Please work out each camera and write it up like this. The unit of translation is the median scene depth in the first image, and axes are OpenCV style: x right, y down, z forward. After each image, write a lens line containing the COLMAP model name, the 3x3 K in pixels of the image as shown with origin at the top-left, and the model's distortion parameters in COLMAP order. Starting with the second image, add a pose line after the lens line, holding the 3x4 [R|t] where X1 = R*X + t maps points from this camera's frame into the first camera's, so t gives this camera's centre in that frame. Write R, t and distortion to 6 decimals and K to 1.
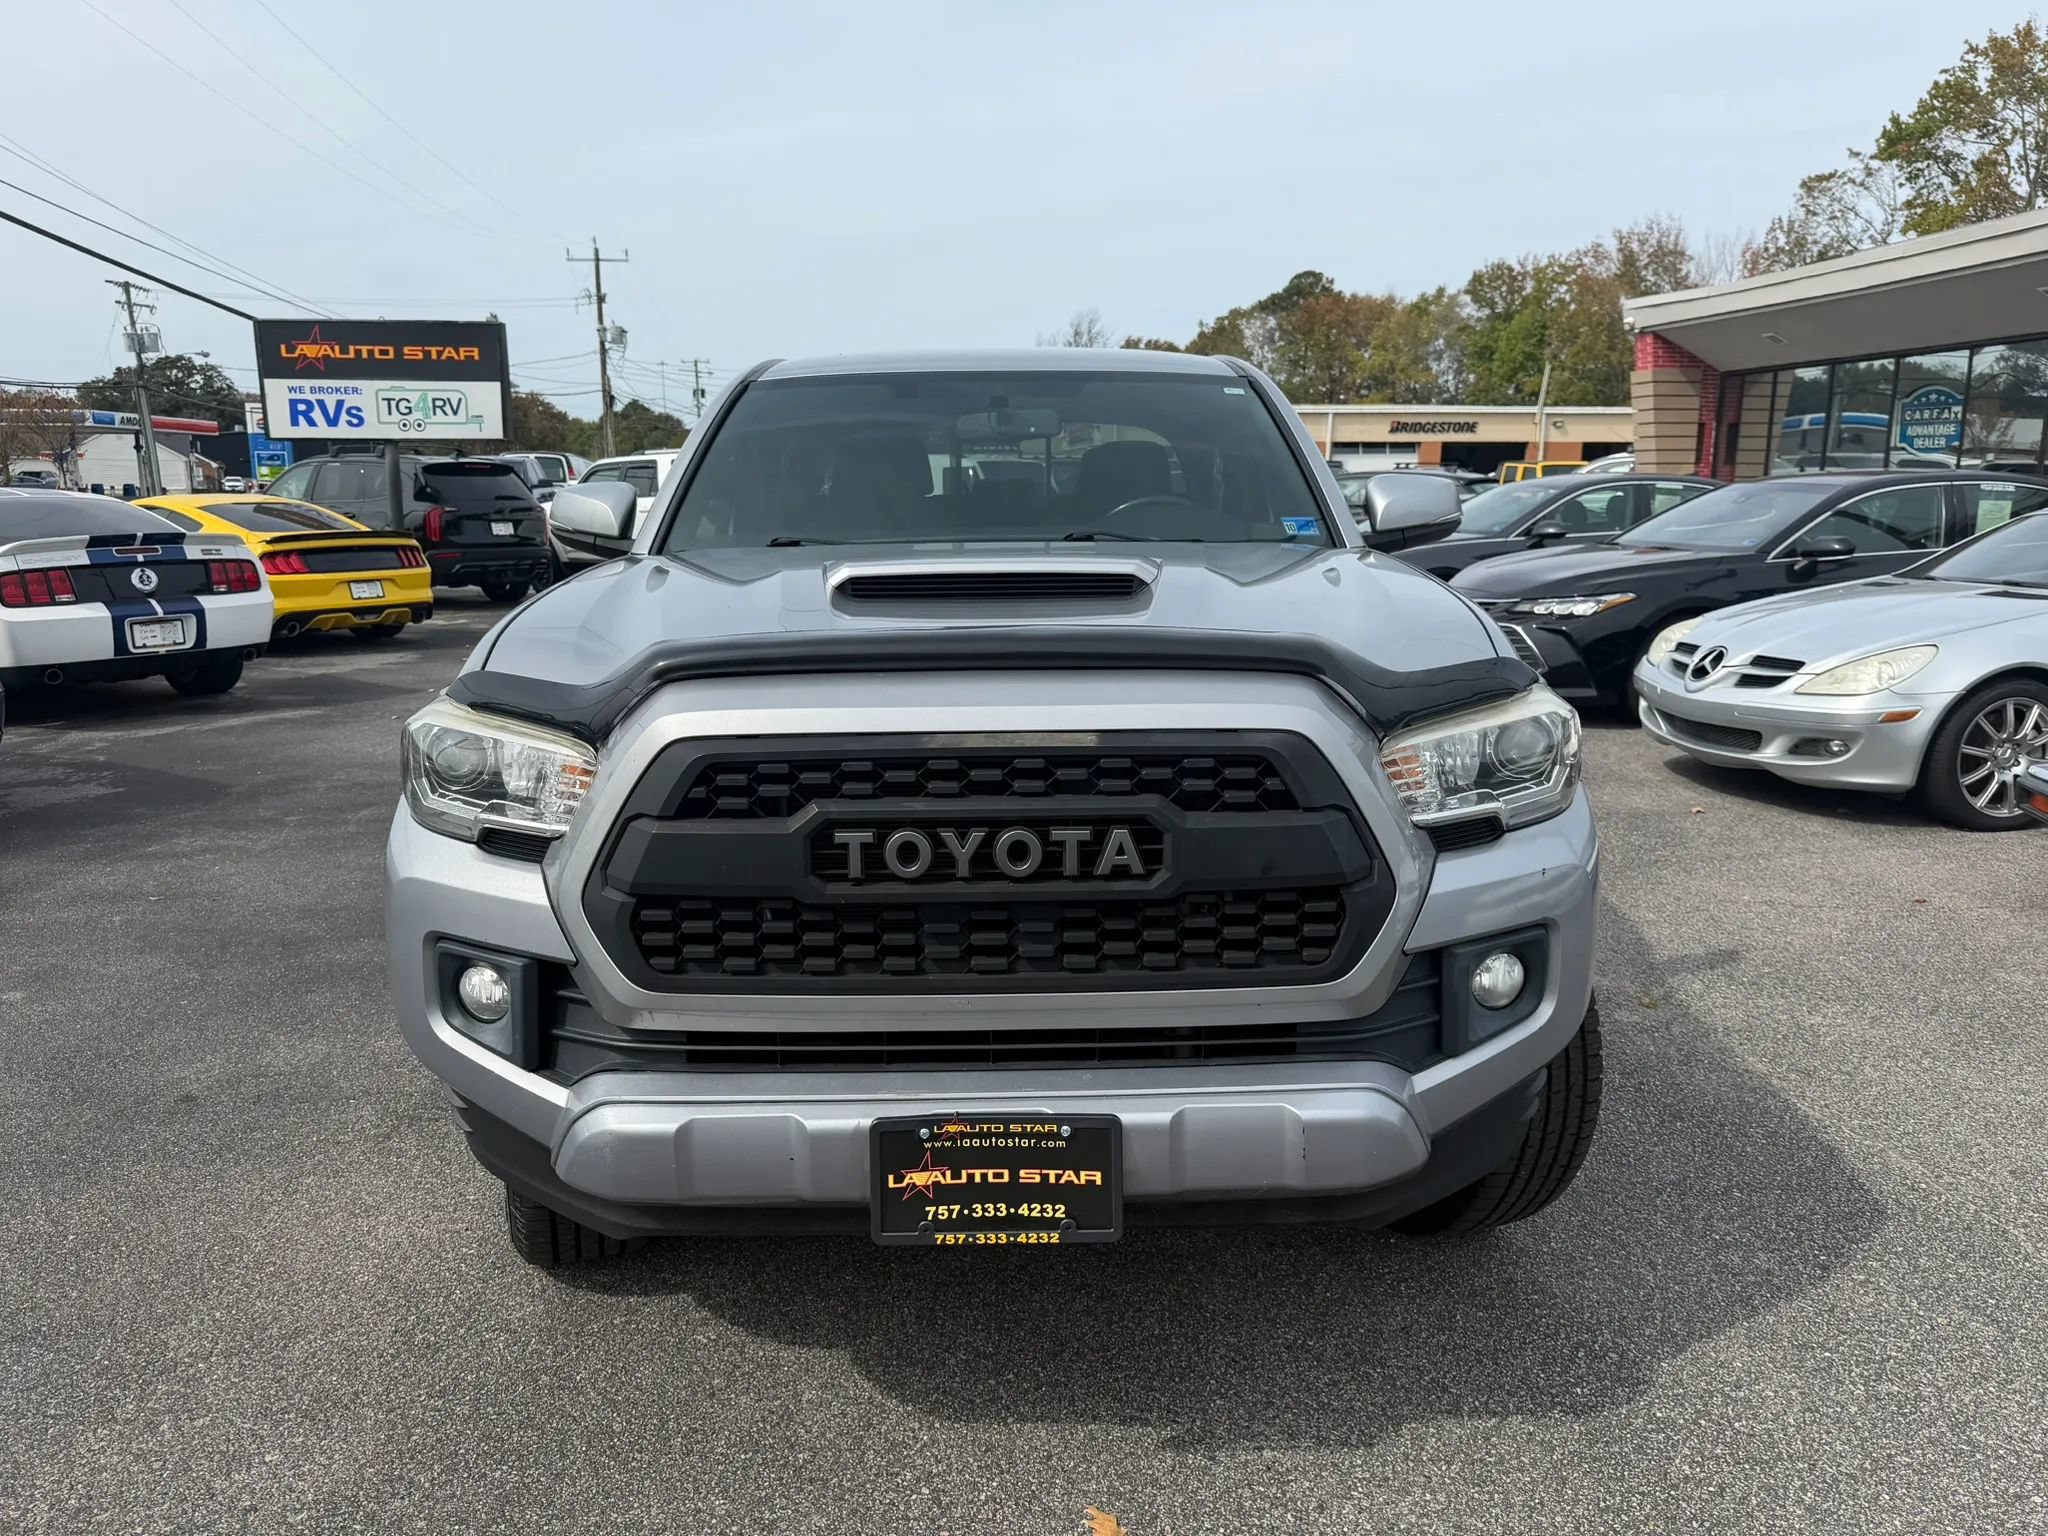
lens RADIAL K [[1518.6, 0, 1024.0], [0, 1518.6, 768.0], [0, 0, 1]] dist [0.009918, -0.007661]
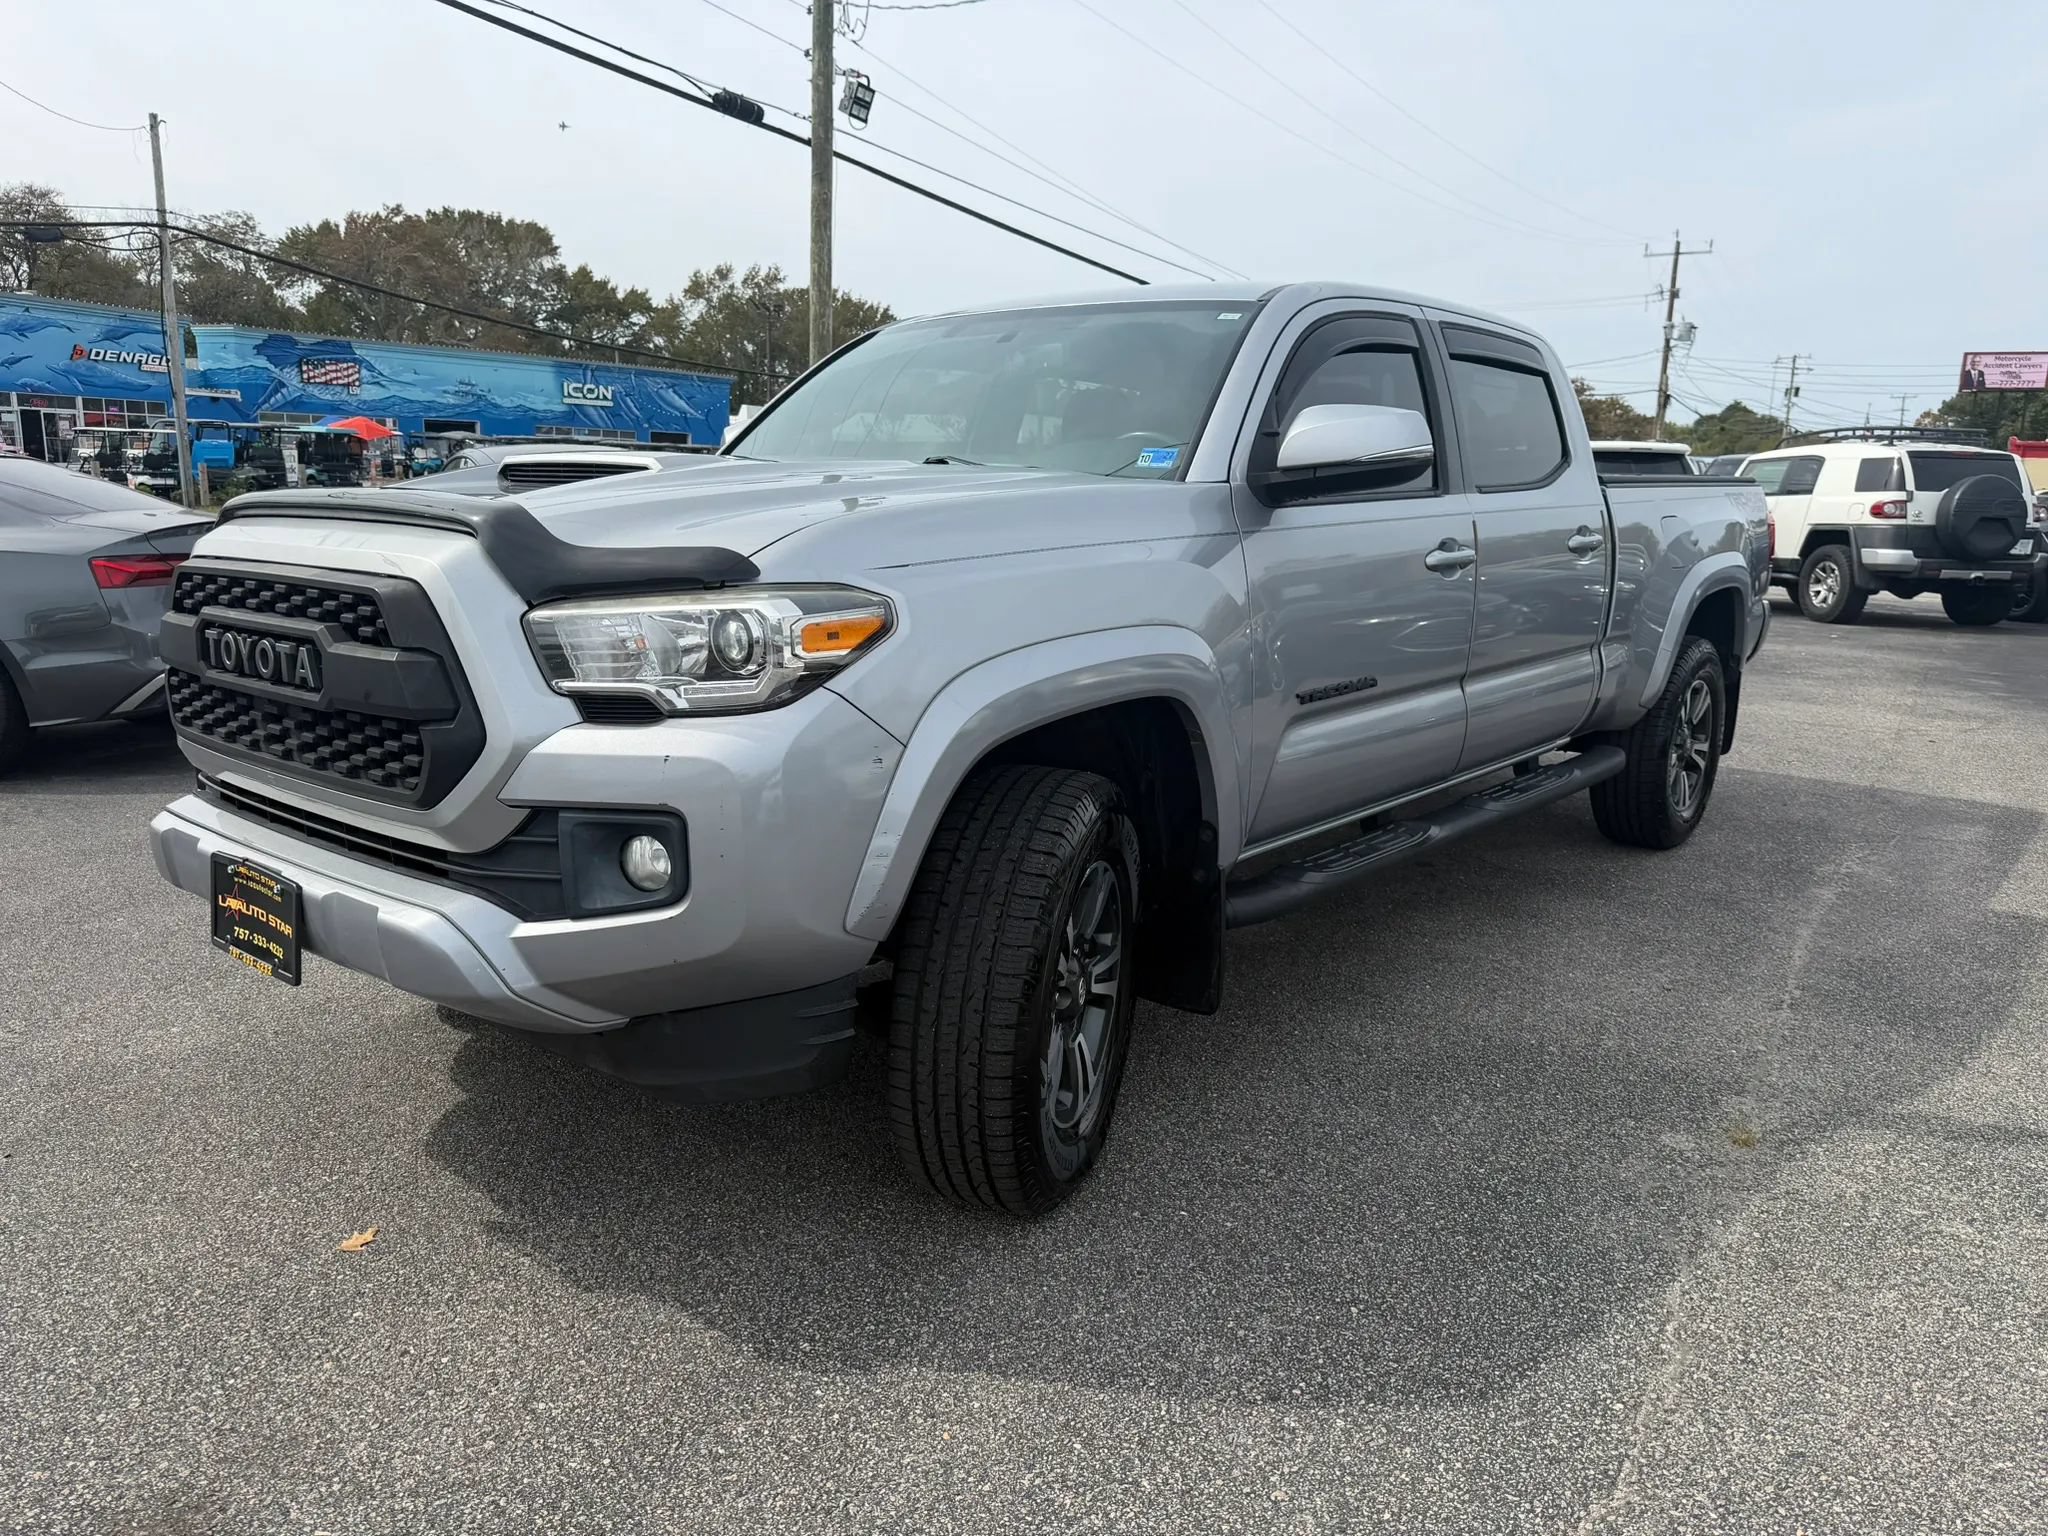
lens RADIAL K [[1517.8, 0, 1019.4], [0, 1517.8, 770.4], [0, 0, 1]] dist [0.003121, -0.002640]
pose [[0.748940, 0.143655, -0.646878, 0.701916], [-0.146372, 0.987968, 0.049936, -0.004238], [0.646269, 0.057286, 0.760956, 0.240695]]
